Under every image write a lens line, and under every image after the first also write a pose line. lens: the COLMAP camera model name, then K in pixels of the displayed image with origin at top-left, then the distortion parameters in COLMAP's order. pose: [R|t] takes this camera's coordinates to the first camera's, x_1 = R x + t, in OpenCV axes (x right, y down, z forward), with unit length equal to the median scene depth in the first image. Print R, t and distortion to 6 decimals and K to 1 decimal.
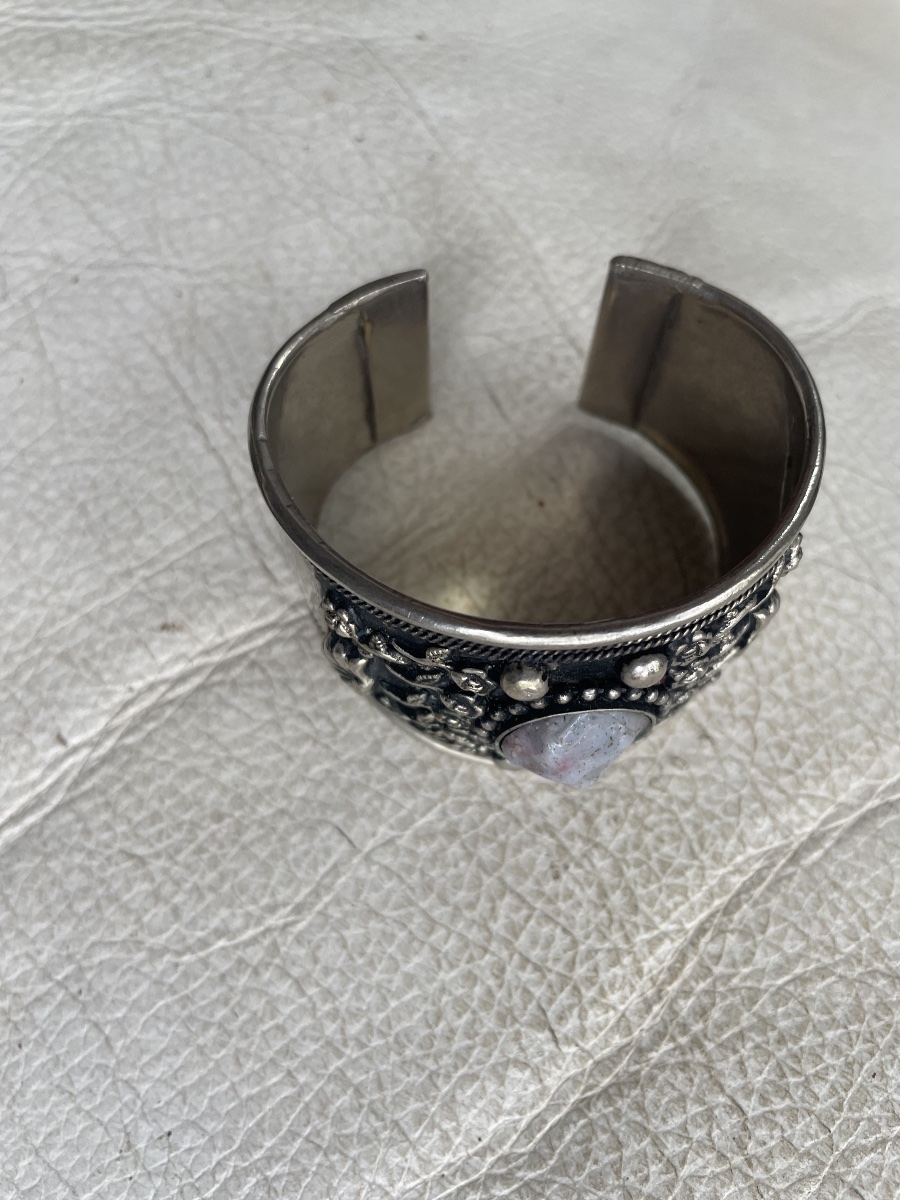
lens RADIAL K [[945.0, 0, 449.4], [0, 945.0, 603.3], [0, 0, 1]] dist [0.029892, -0.096165]
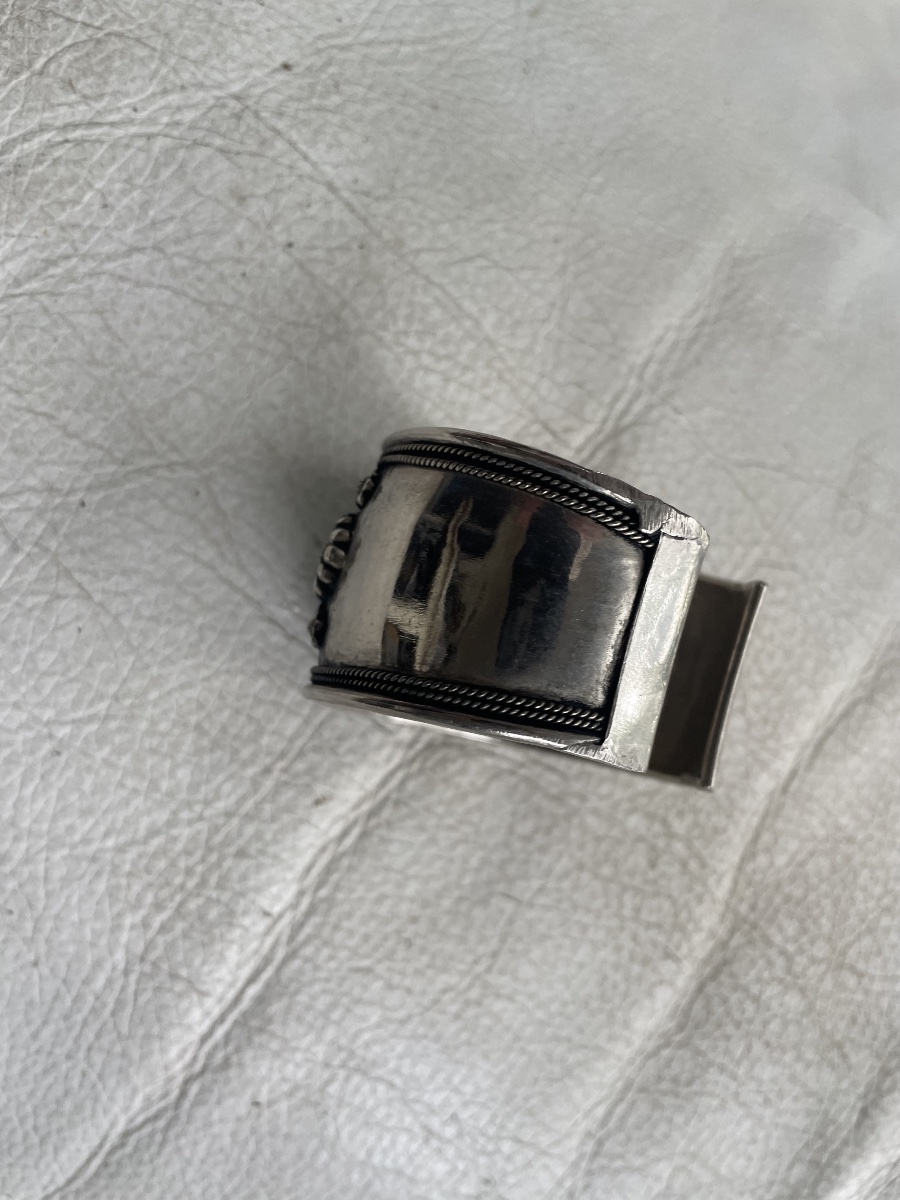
lens RADIAL K [[931.0, 0, 452.4], [0, 931.0, 610.9], [0, 0, 1]] dist [0.029832, -0.086335]
pose [[0.912825, -0.318008, 0.256166, -0.407554], [0.190492, 0.886496, 0.421708, -0.714828], [-0.361196, -0.336148, 0.869794, 0.004721]]
